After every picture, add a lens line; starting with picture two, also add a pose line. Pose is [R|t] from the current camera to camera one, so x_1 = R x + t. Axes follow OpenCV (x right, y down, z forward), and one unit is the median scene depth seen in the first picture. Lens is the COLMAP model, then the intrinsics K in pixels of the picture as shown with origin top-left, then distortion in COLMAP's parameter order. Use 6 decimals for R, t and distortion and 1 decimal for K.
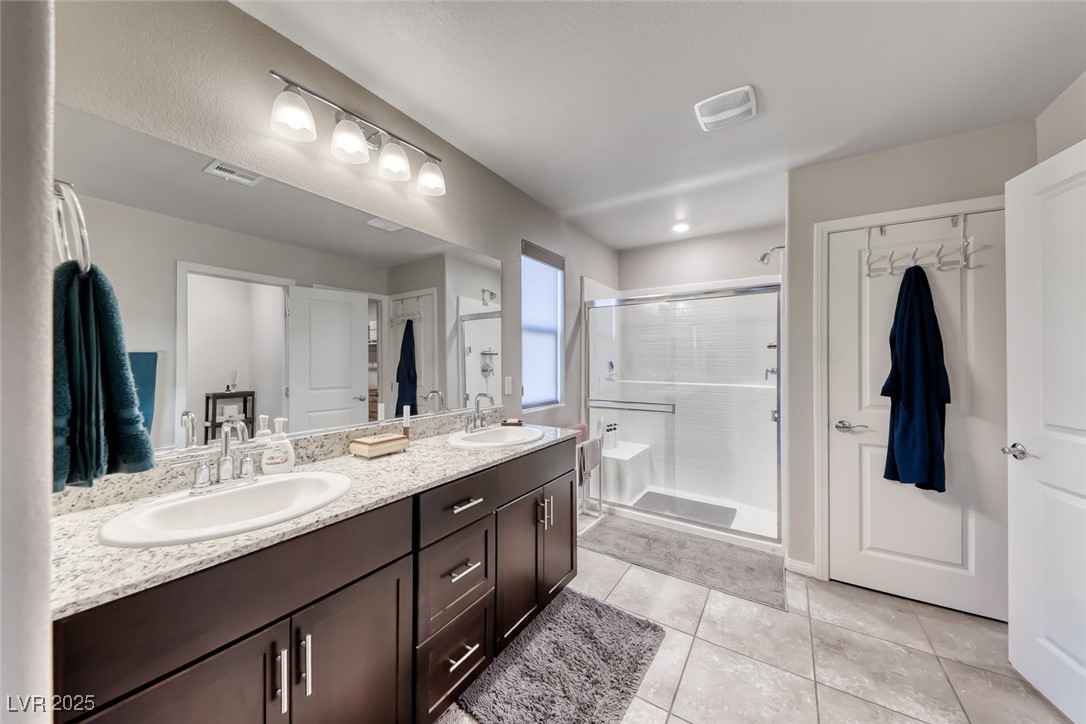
lens RADIAL K [[370.9, 0, 545.4], [0, 370.9, 362.9], [0, 0, 1]] dist [0.015173, -0.003898]
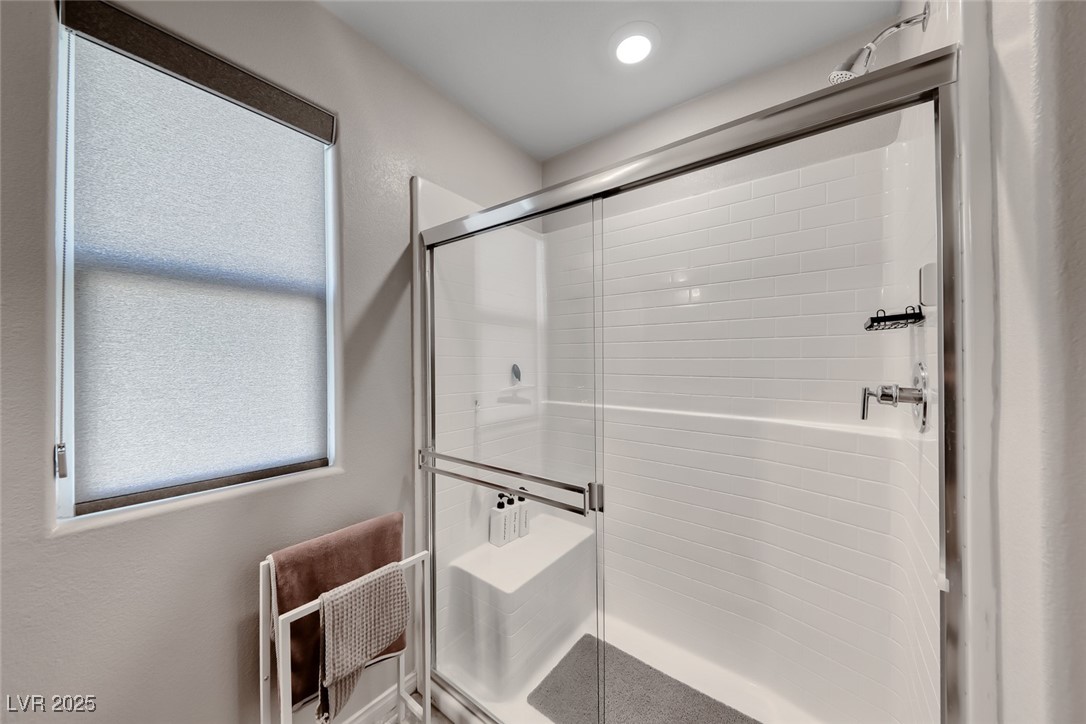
lens RADIAL K [[370.9, 0, 540.8], [0, 370.9, 360.7], [0, 0, 1]] dist [0.015173, -0.003898]
pose [[0.996385, 0.000474, -0.084955, 0.292478], [-0.001404, 0.999940, -0.010892, -0.004373], [0.084945, 0.010972, 0.996325, 0.568312]]
